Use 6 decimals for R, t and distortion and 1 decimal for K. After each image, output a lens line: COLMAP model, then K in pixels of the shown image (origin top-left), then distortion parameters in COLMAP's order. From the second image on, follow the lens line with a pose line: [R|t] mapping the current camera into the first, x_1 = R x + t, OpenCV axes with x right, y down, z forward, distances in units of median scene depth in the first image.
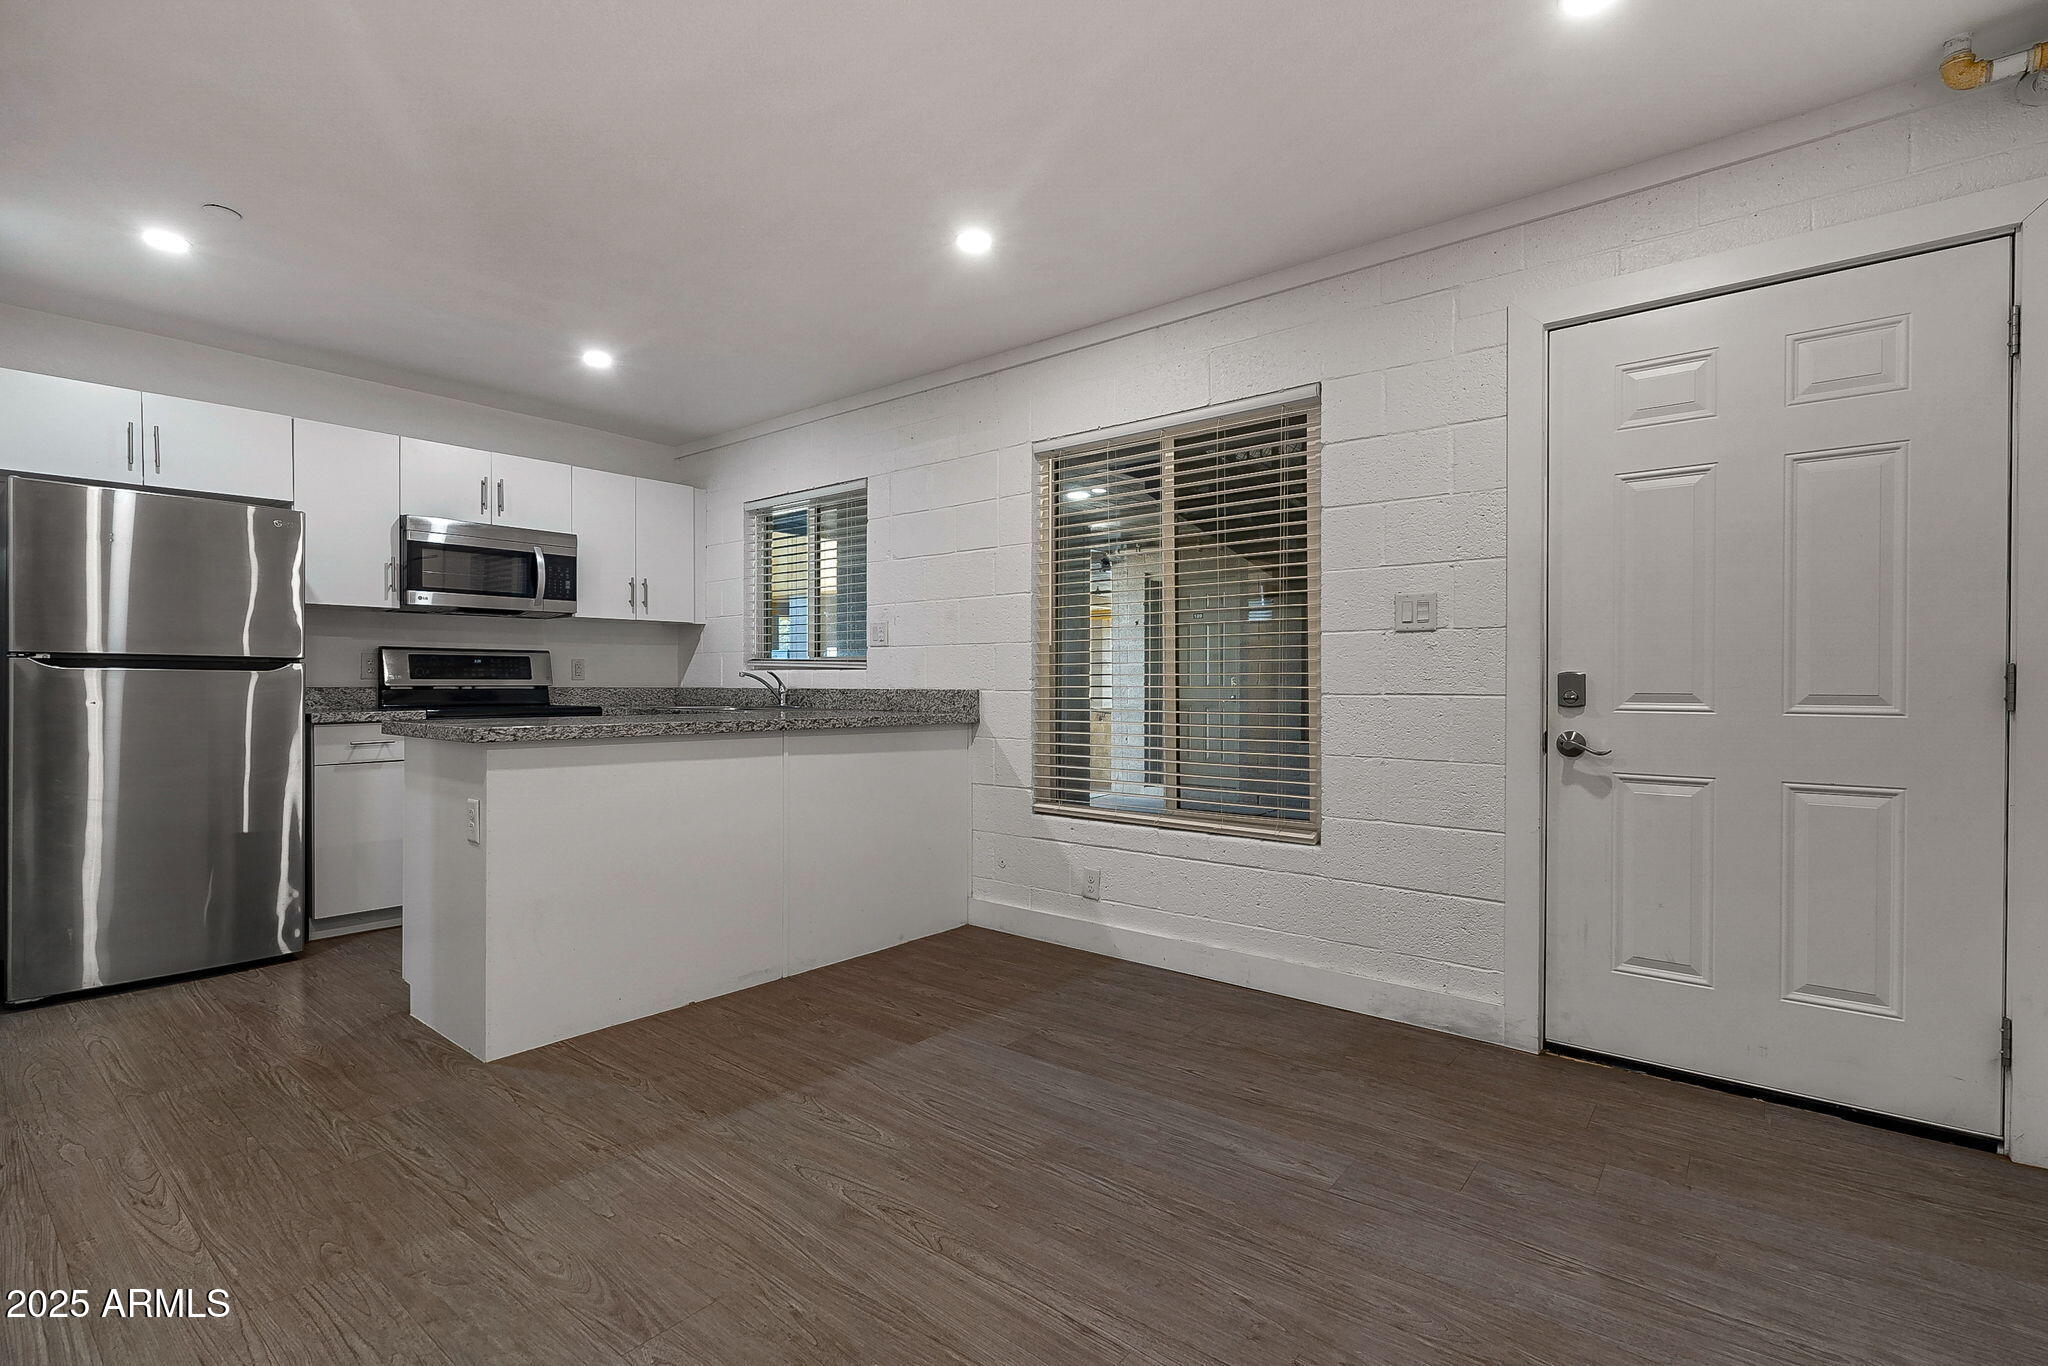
lens RADIAL K [[934.6, 0, 1024.0], [0, 934.6, 683.0], [0, 0, 1]] dist [-0.005147, -0.000024]
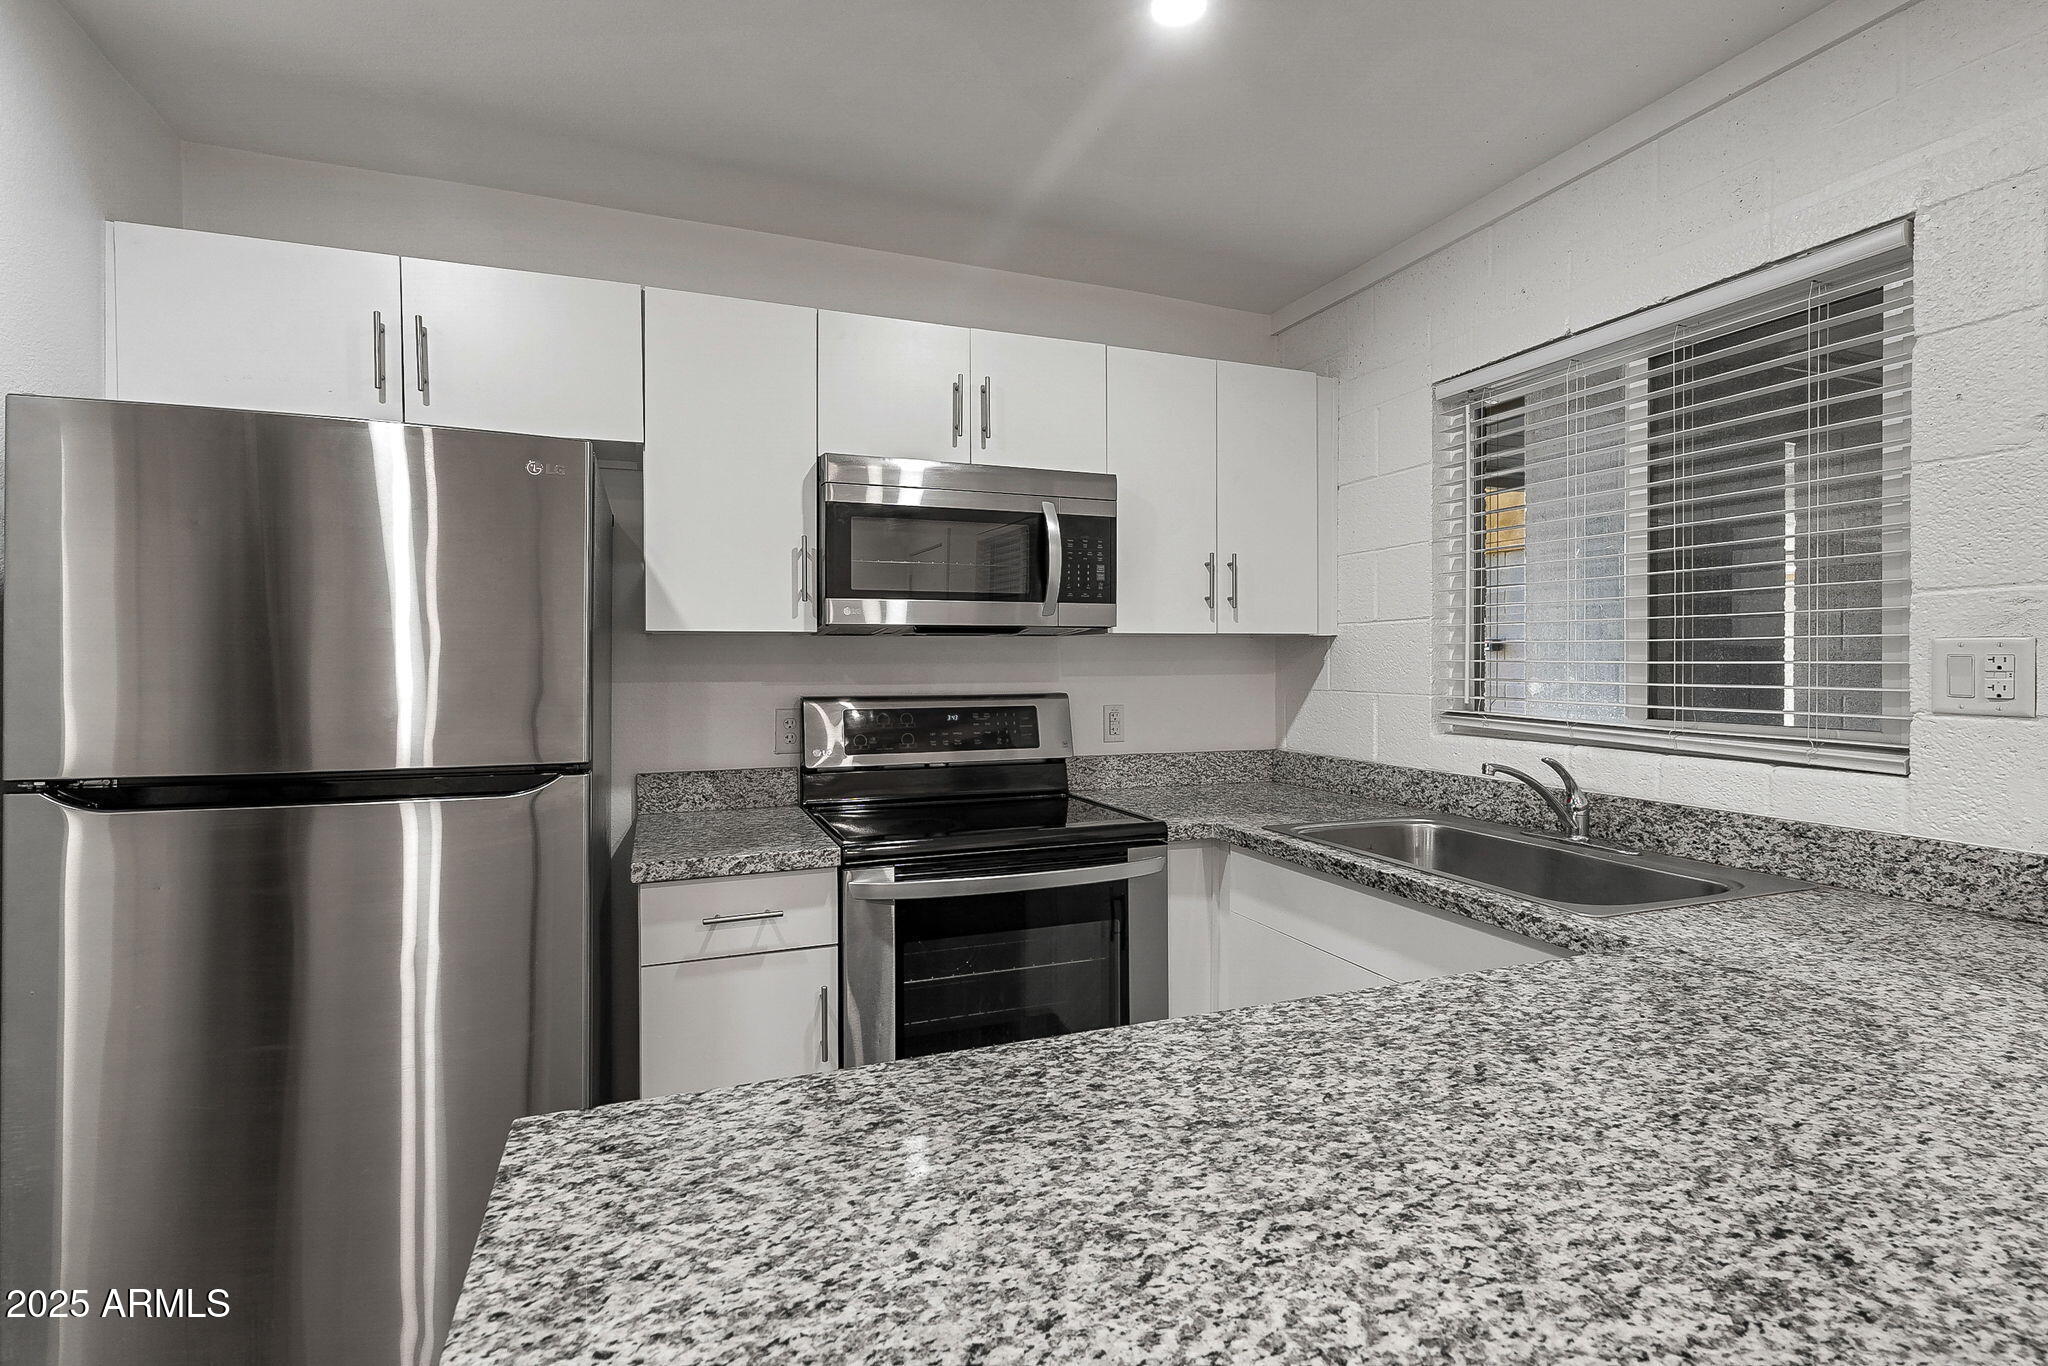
lens RADIAL K [[947.6, 0, 1017.2], [0, 947.6, 671.4], [0, 0, 1]] dist [-0.003686, 0.000110]
pose [[0.868612, 0.001517, -0.495491, -0.275118], [0.002403, 0.999971, 0.007274, -0.055575], [0.495487, -0.007509, 0.868583, 0.533325]]
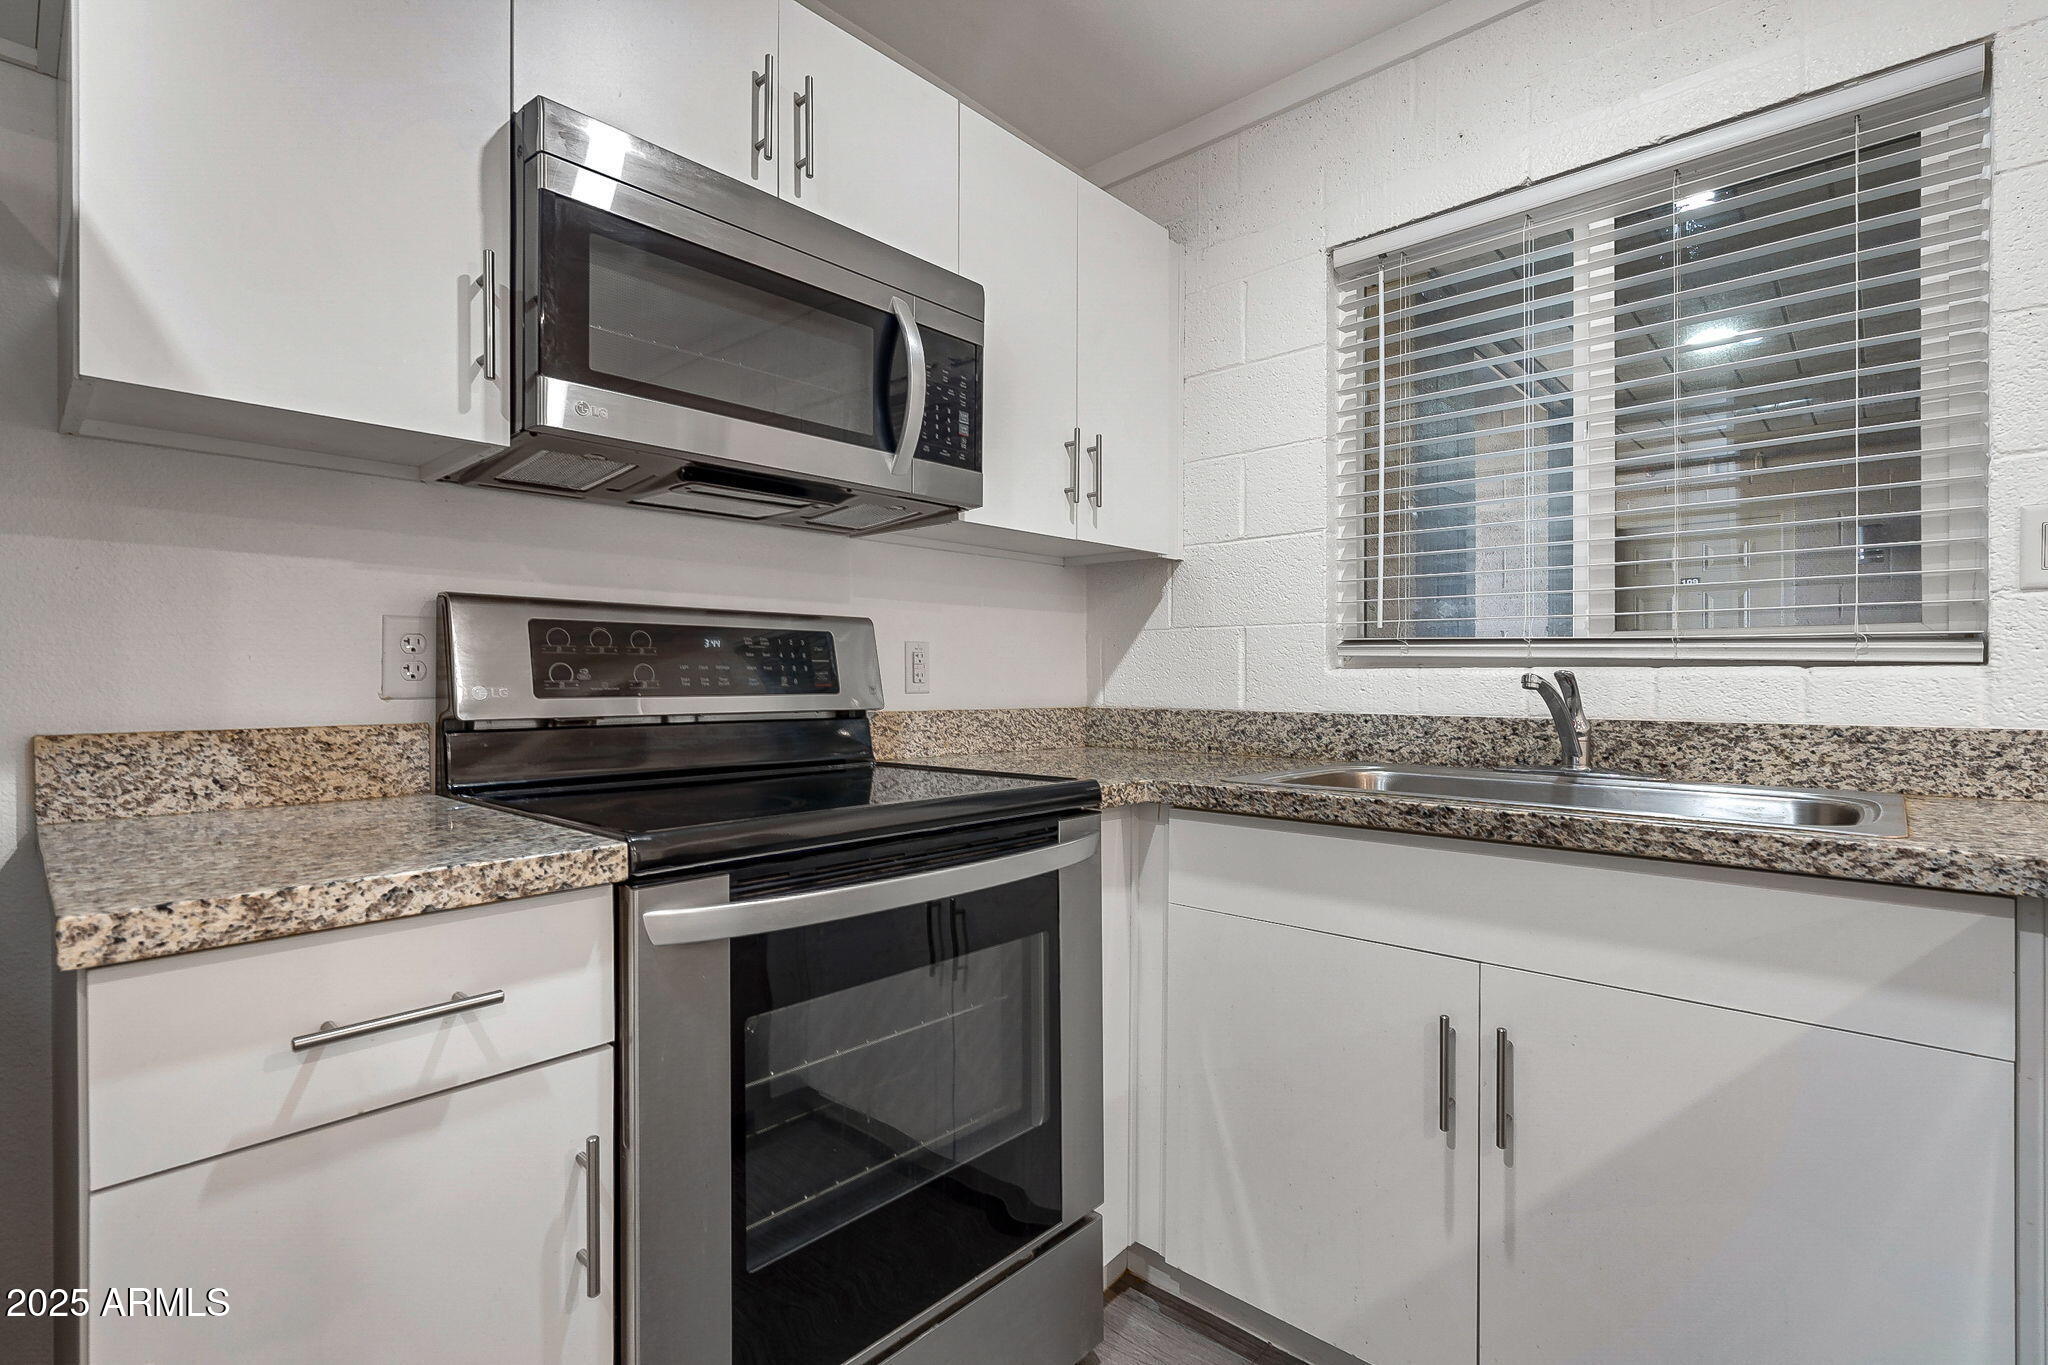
lens RADIAL K [[955.1, 0, 1024.0], [0, 955.1, 682.5], [0, 0, 1]] dist [-0.001659, -0.000059]
pose [[0.998049, 0.000133, -0.062434, -0.453246], [-0.000047, 0.999999, 0.001385, -0.009344], [0.062434, -0.001379, 0.998048, 0.659335]]
